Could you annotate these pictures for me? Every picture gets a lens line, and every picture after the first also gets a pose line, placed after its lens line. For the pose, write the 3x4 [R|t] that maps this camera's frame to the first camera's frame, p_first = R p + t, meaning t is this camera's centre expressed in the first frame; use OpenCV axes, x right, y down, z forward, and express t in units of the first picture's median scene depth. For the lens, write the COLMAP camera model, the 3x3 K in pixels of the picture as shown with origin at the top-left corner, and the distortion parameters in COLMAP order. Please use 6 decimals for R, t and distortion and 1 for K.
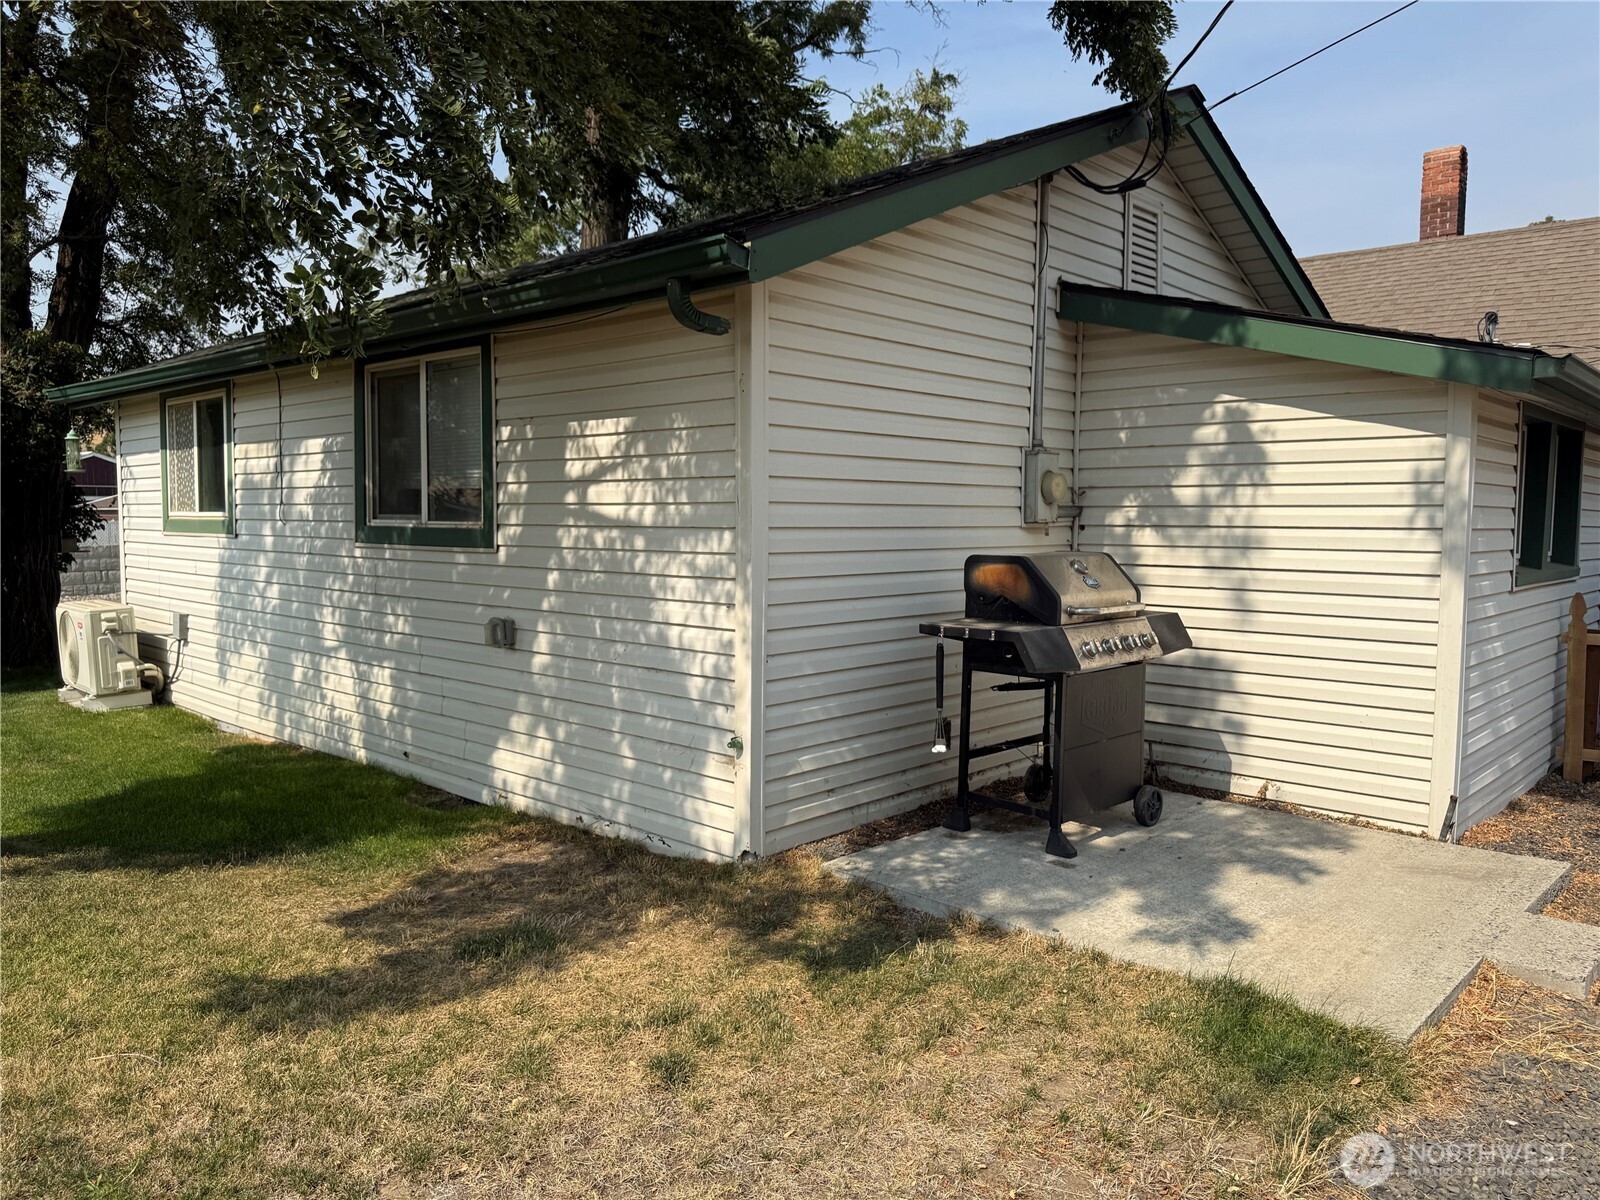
lens RADIAL K [[1133.8, 0, 800.0], [0, 1133.8, 600.0], [0, 0, 1]] dist [0.061797, -0.112708]
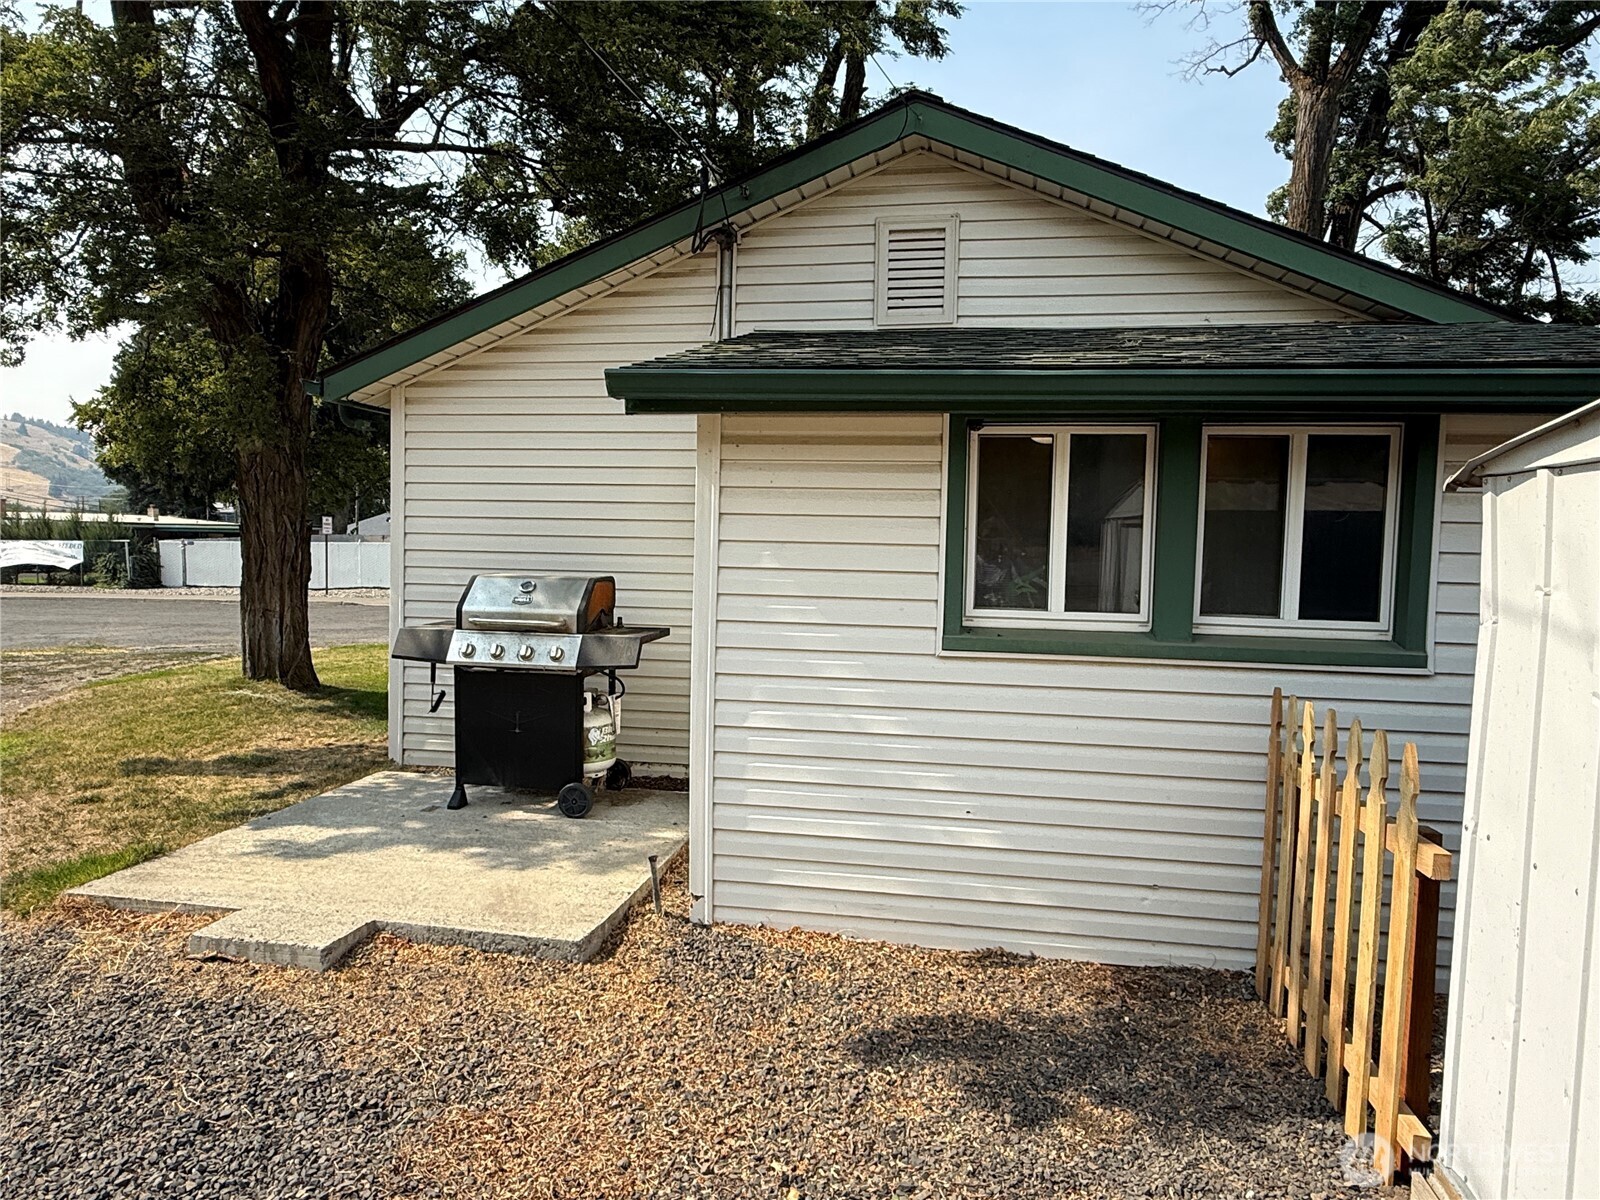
lens RADIAL K [[966.7, 0, 825.7], [0, 966.7, 602.8], [0, 0, 1]] dist [0.003235, 0.002261]
pose [[0.556252, 0.052117, -0.829378, 0.639157], [-0.065989, 0.997650, 0.018433, -0.025031], [0.828389, 0.044477, 0.558384, 0.334018]]
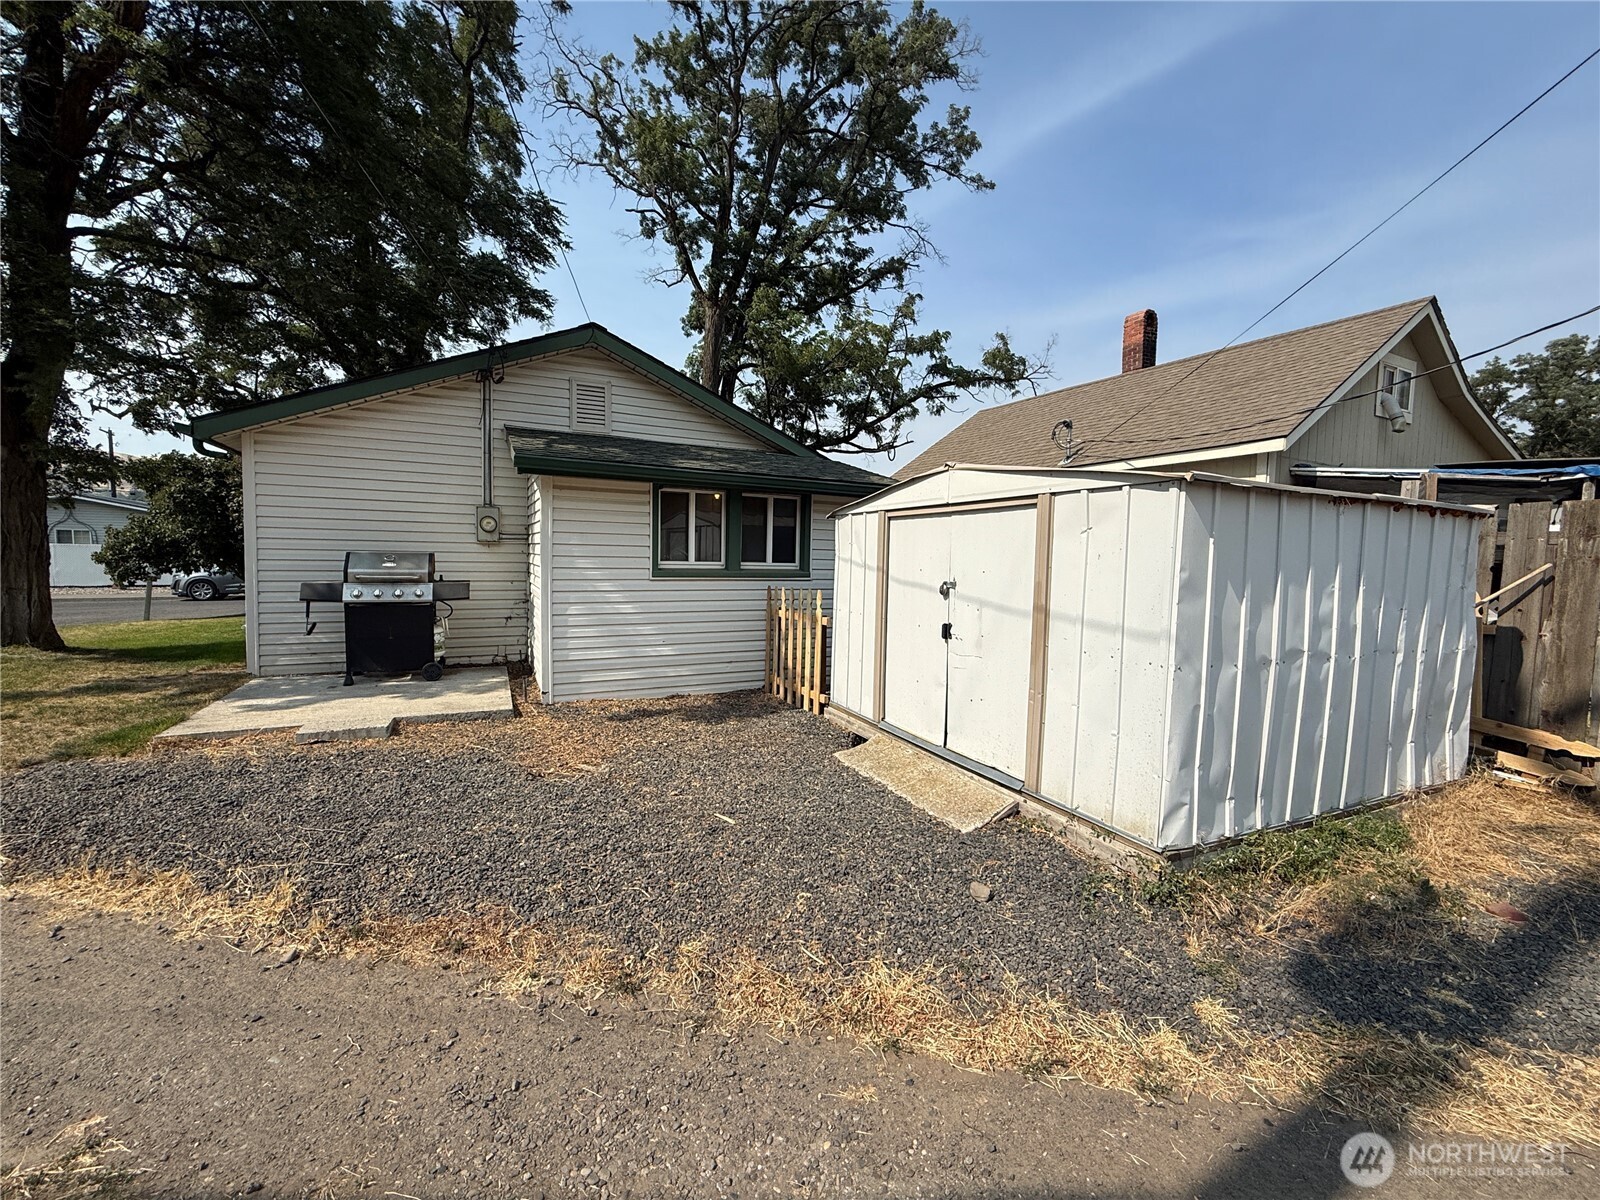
lens RADIAL K [[641.1, 0, 796.6], [0, 641.1, 601.0], [0, 0, 1]] dist [0.001154, -0.000065]
pose [[0.937026, 0.030958, -0.347886, 0.701932], [-0.030262, 0.999514, 0.007435, 0.011624], [0.347947, 0.003561, 0.937507, 0.047114]]
